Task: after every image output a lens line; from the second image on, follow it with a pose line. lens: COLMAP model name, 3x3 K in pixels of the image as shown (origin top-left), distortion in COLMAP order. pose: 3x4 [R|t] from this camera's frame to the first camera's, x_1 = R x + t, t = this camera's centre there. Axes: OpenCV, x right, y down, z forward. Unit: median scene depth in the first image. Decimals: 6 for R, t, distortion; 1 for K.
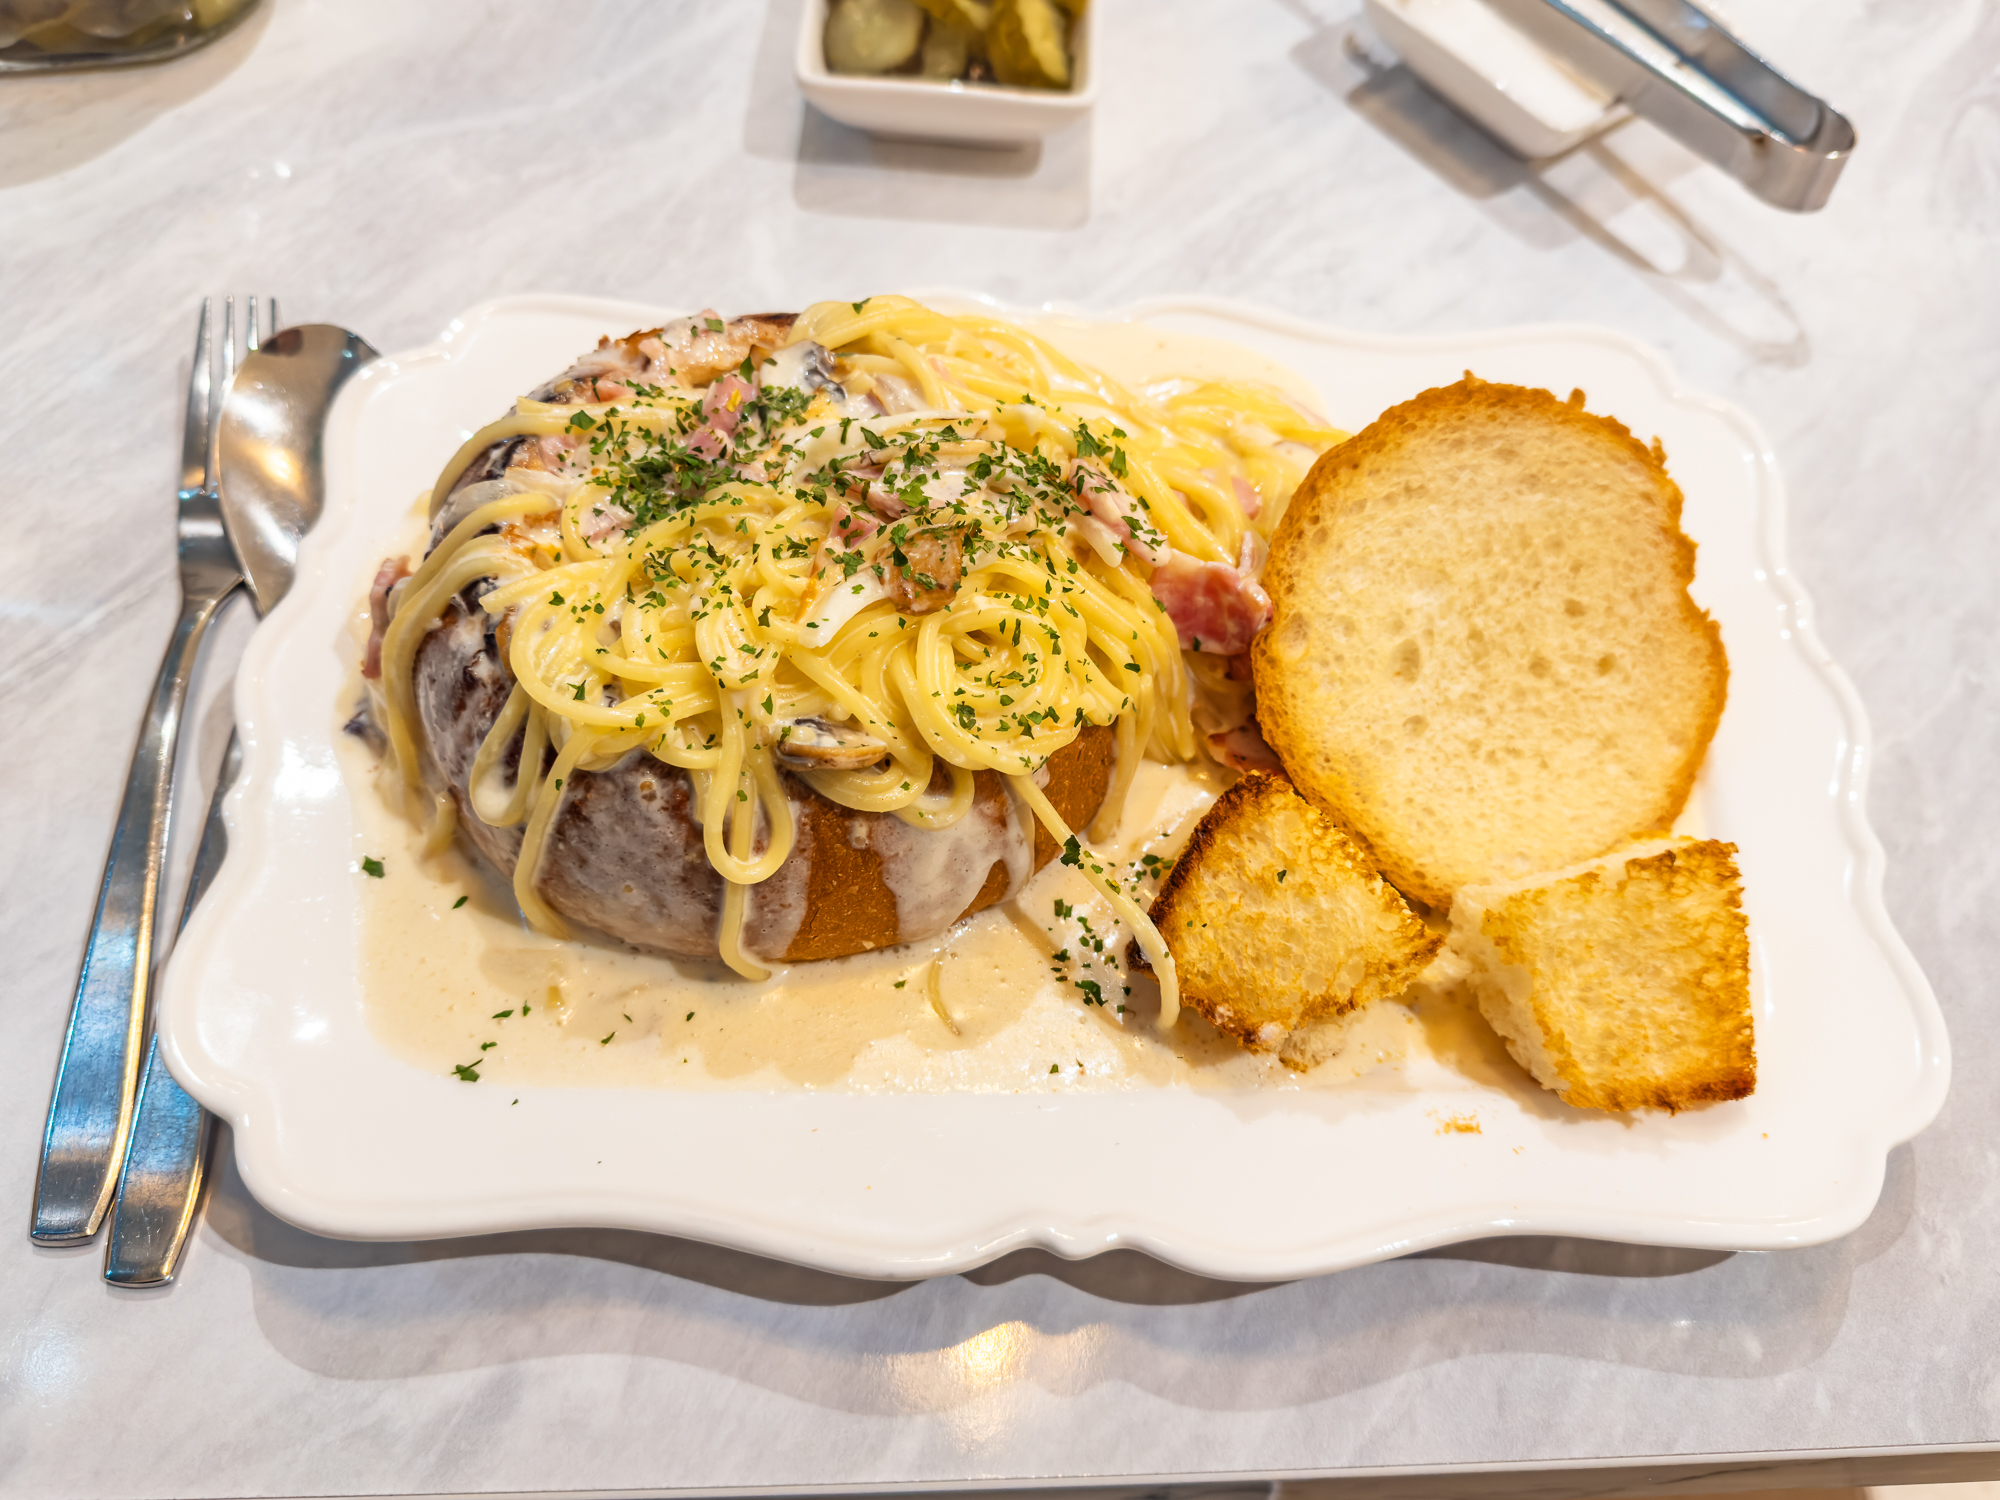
lens RADIAL K [[1403.8, 0, 926.7], [0, 1403.8, 752.1], [0, 0, 1]] dist [0.069602, -0.178942]
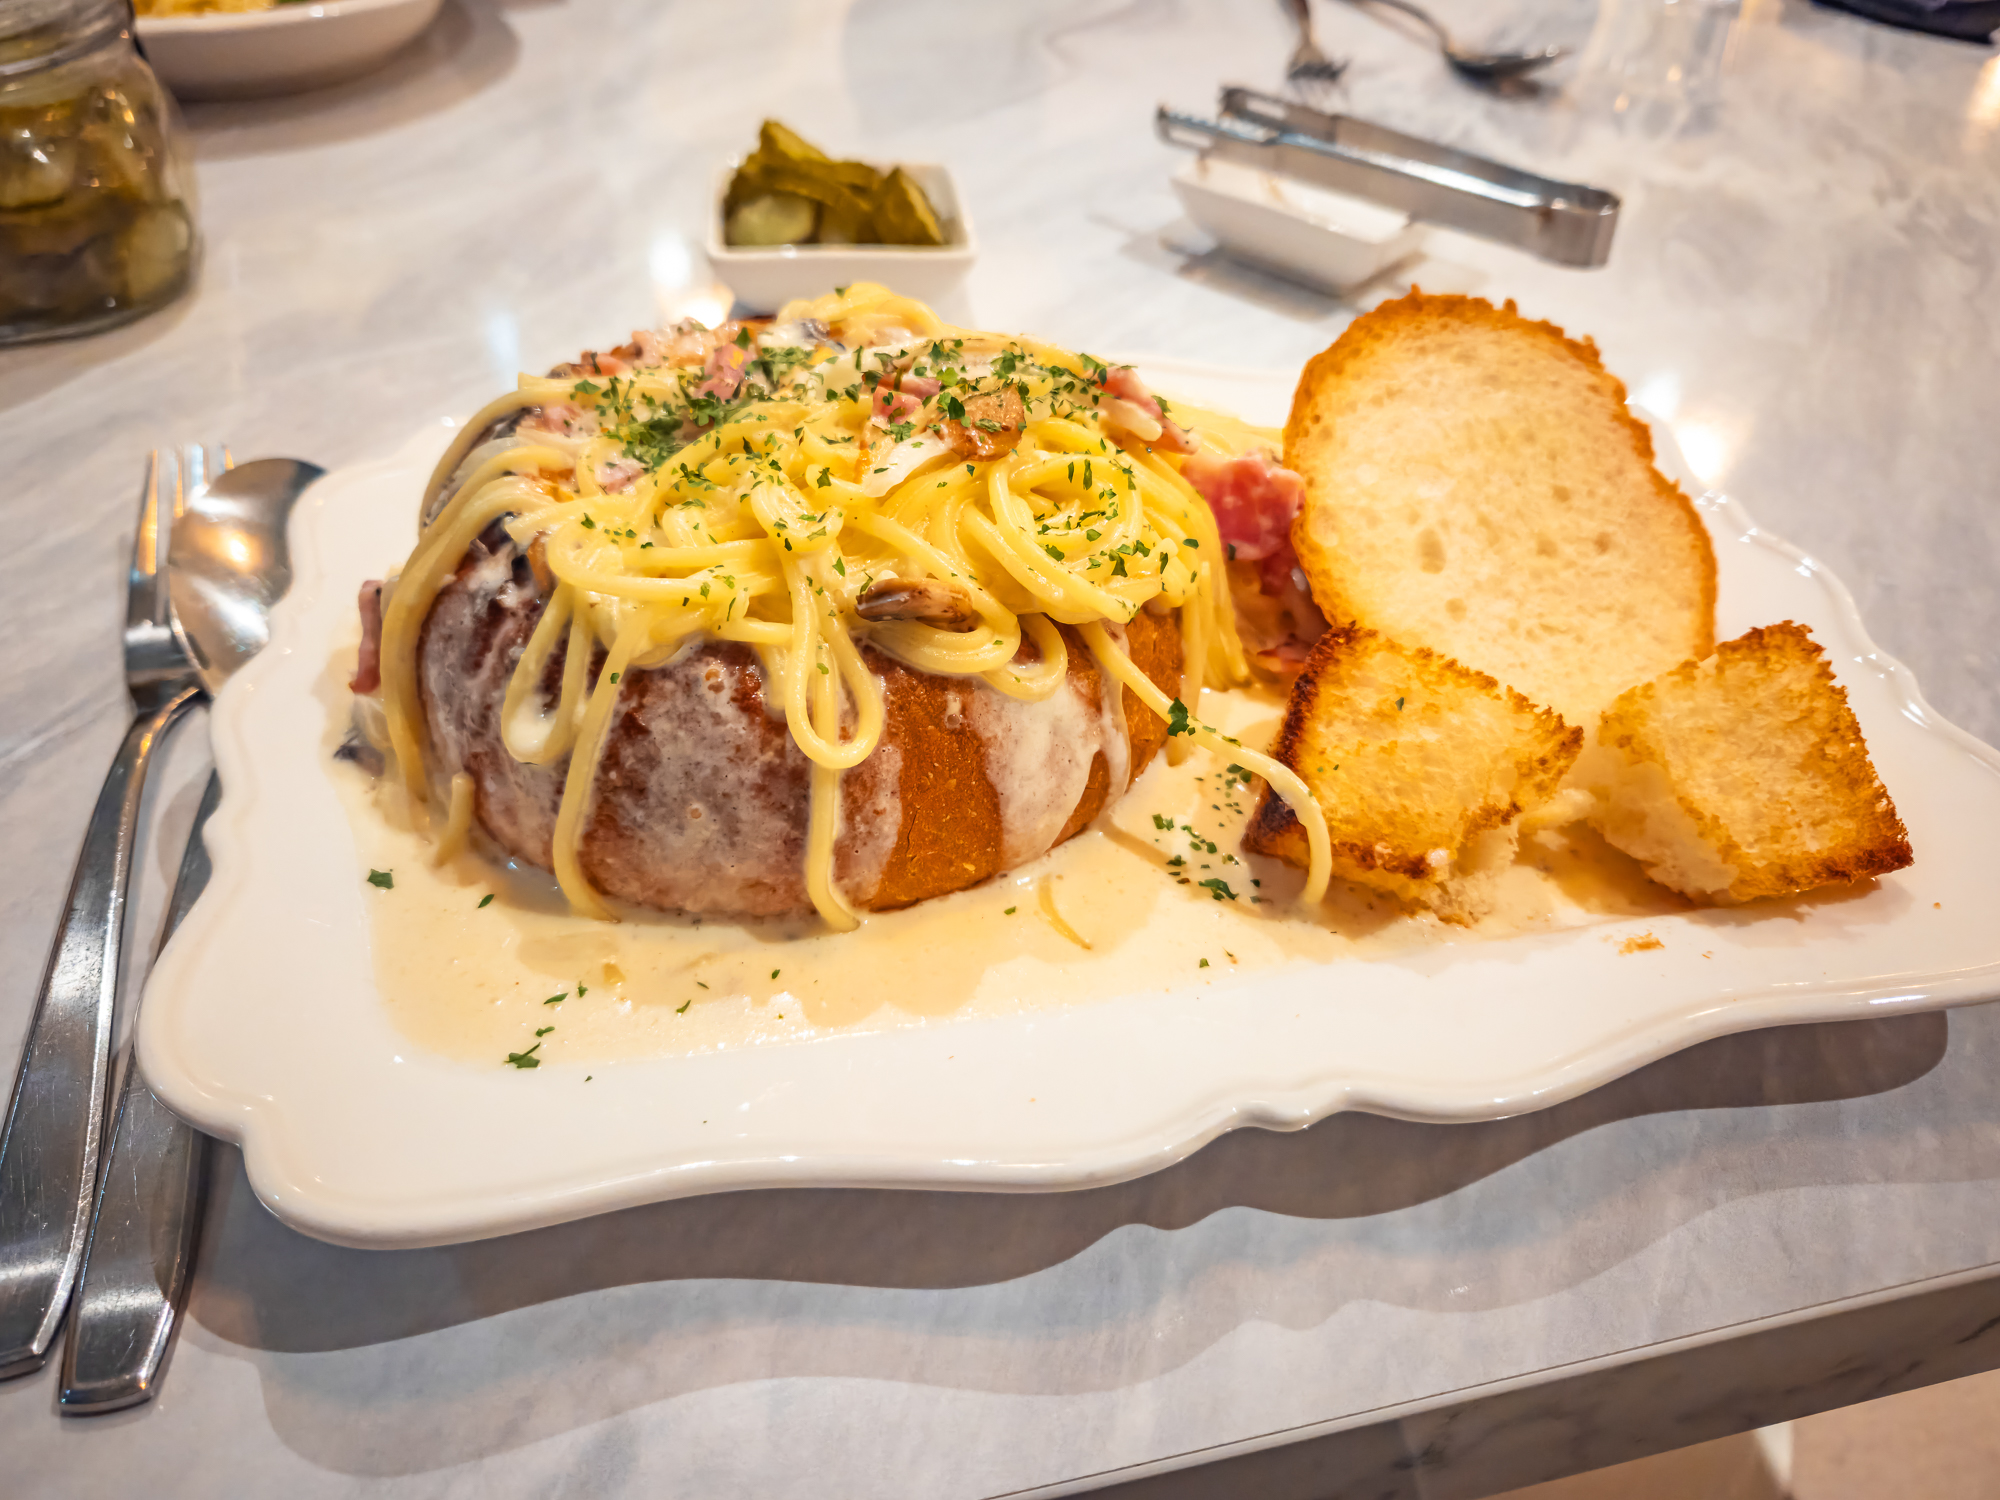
lens RADIAL K [[1339.3, 0, 890.0], [0, 1339.3, 750.3], [0, 0, 1]] dist [-0.086999, 0.036620]
pose [[0.985446, -0.121929, 0.118447, -0.179809], [0.151412, 0.946327, -0.285553, 0.300833], [-0.077272, 0.299331, 0.951015, 0.192909]]
